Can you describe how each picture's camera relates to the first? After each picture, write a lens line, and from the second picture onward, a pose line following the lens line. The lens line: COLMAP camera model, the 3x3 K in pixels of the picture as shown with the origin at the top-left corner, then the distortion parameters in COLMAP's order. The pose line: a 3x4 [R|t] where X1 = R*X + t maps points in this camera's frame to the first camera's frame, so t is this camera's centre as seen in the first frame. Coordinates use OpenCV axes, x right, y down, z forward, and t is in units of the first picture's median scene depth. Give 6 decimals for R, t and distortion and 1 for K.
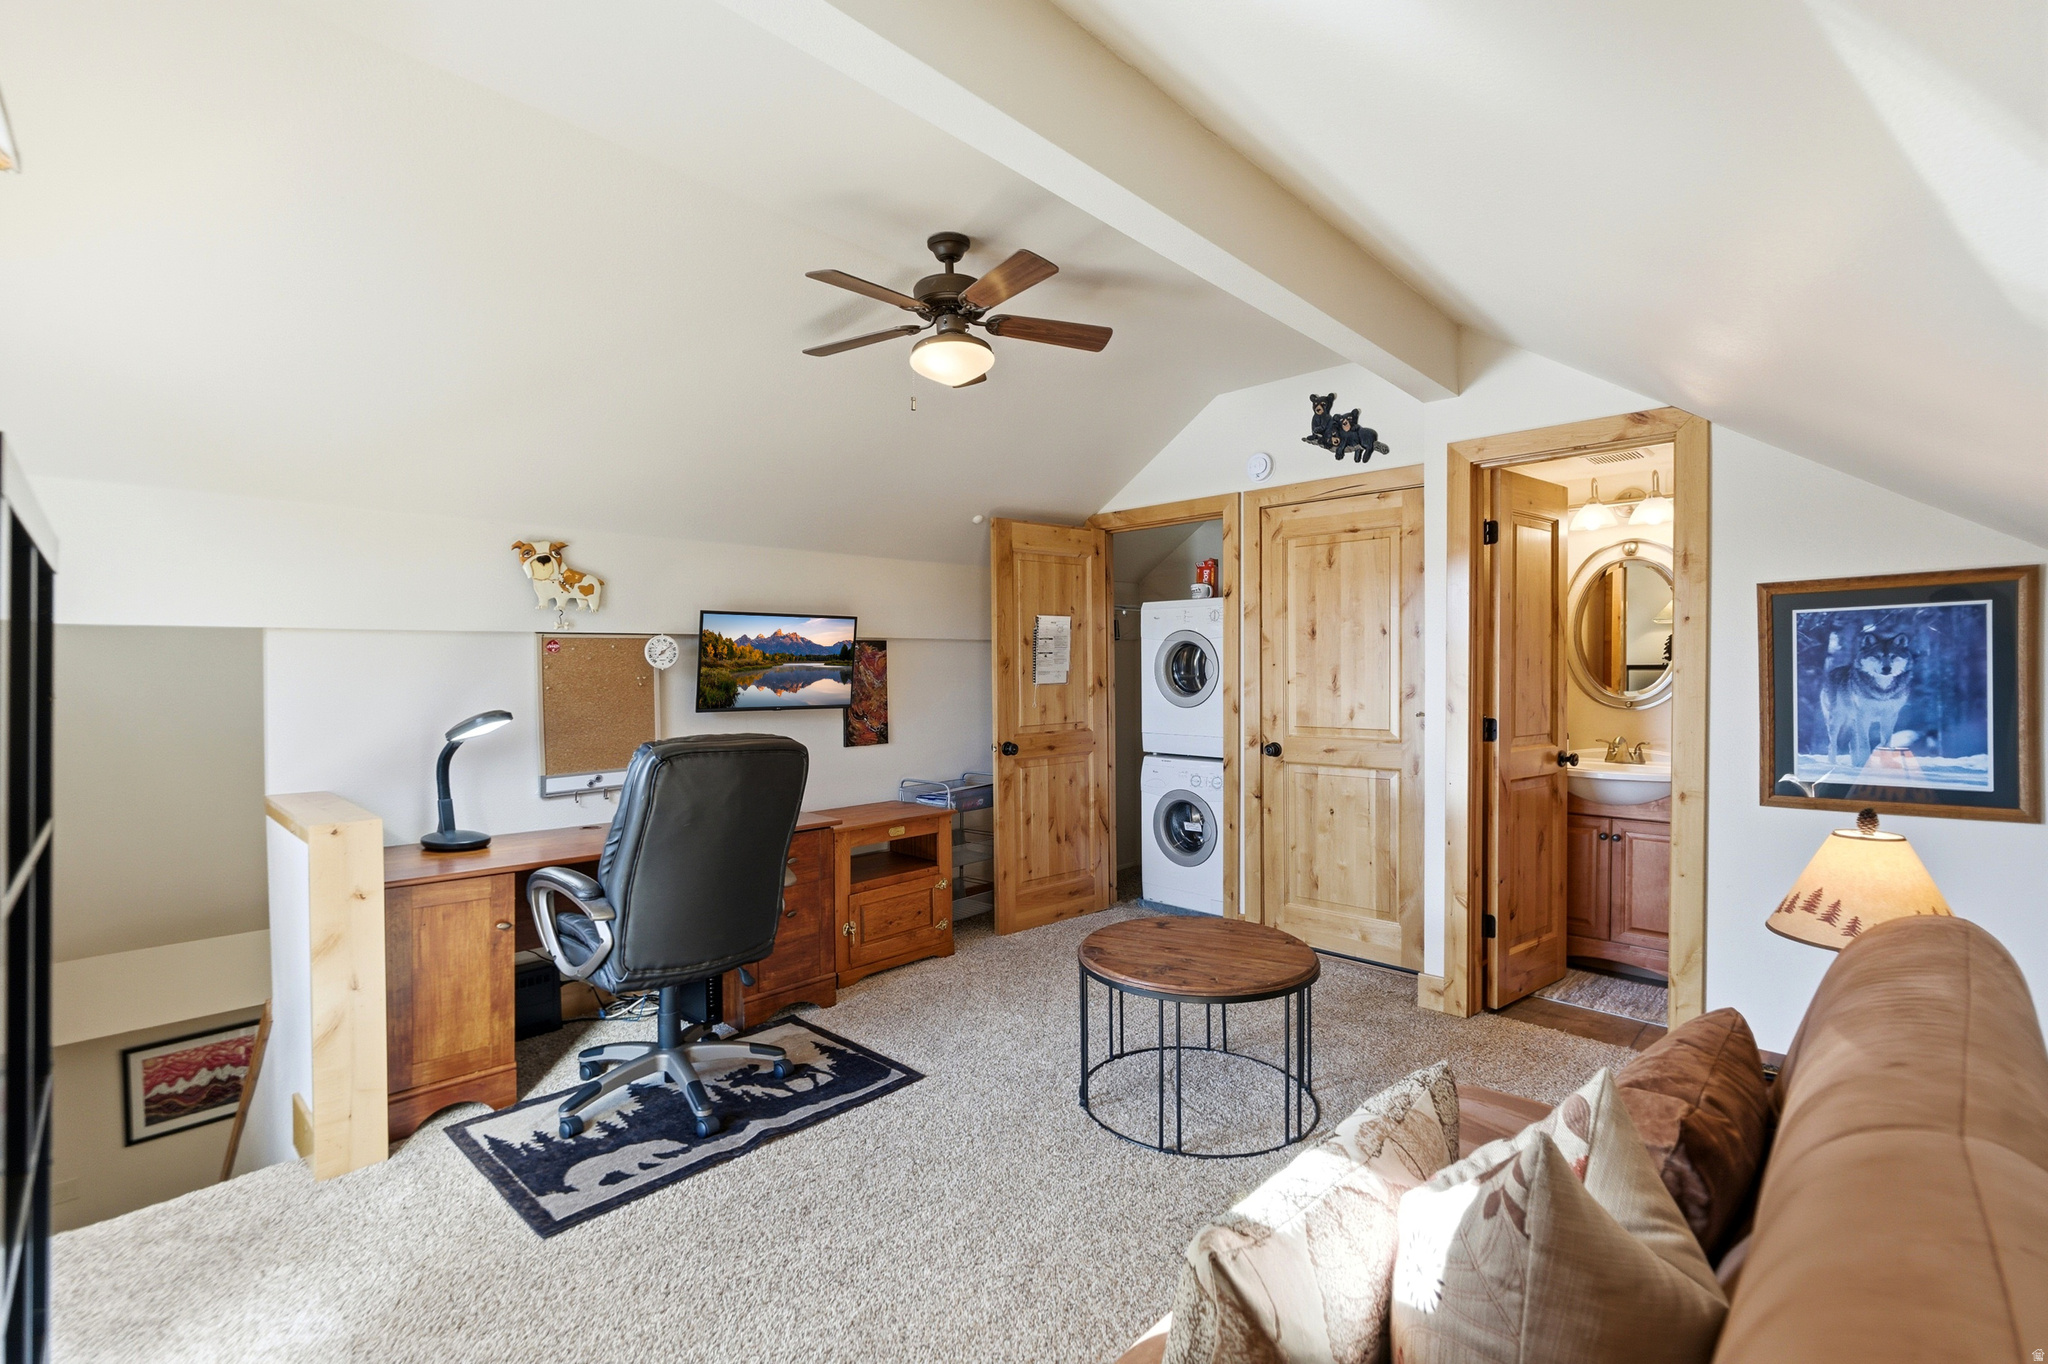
lens RADIAL K [[923.3, 0, 1024.0], [0, 923.3, 682.0], [0, 0, 1]] dist [-0.000183, -0.000008]
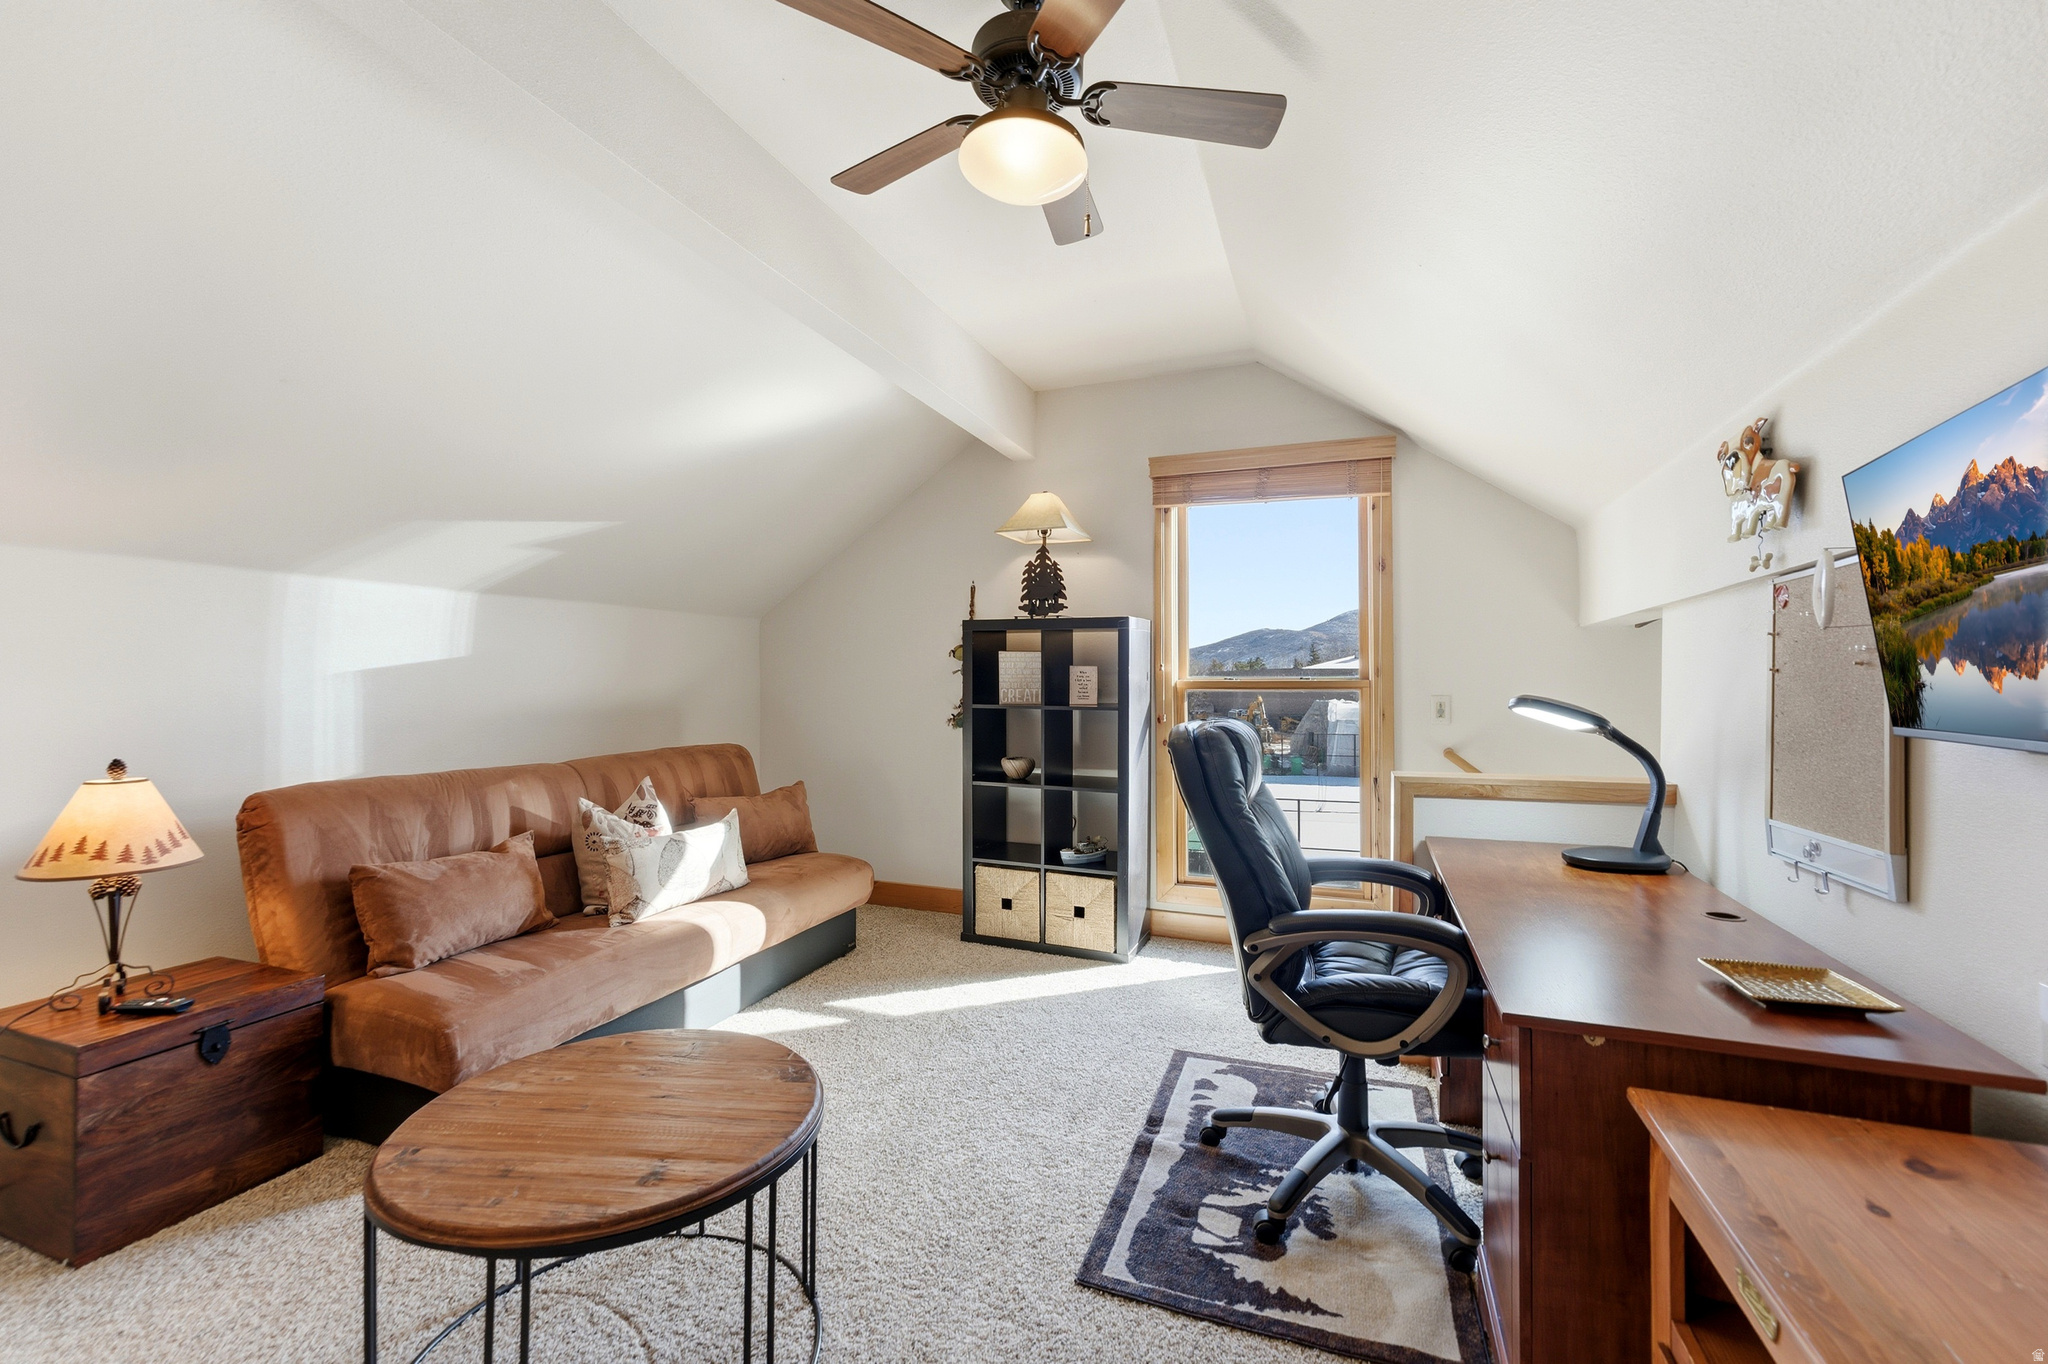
lens RADIAL K [[843.3, 0, 1024.0], [0, 843.3, 682.0], [0, 0, 1]] dist [0.000560, 0.000043]
pose [[-0.925010, -0.008535, -0.379848, 0.146750], [-0.010490, 0.999940, 0.003079, 0.019008], [0.379799, 0.006833, -0.925044, 1.530039]]
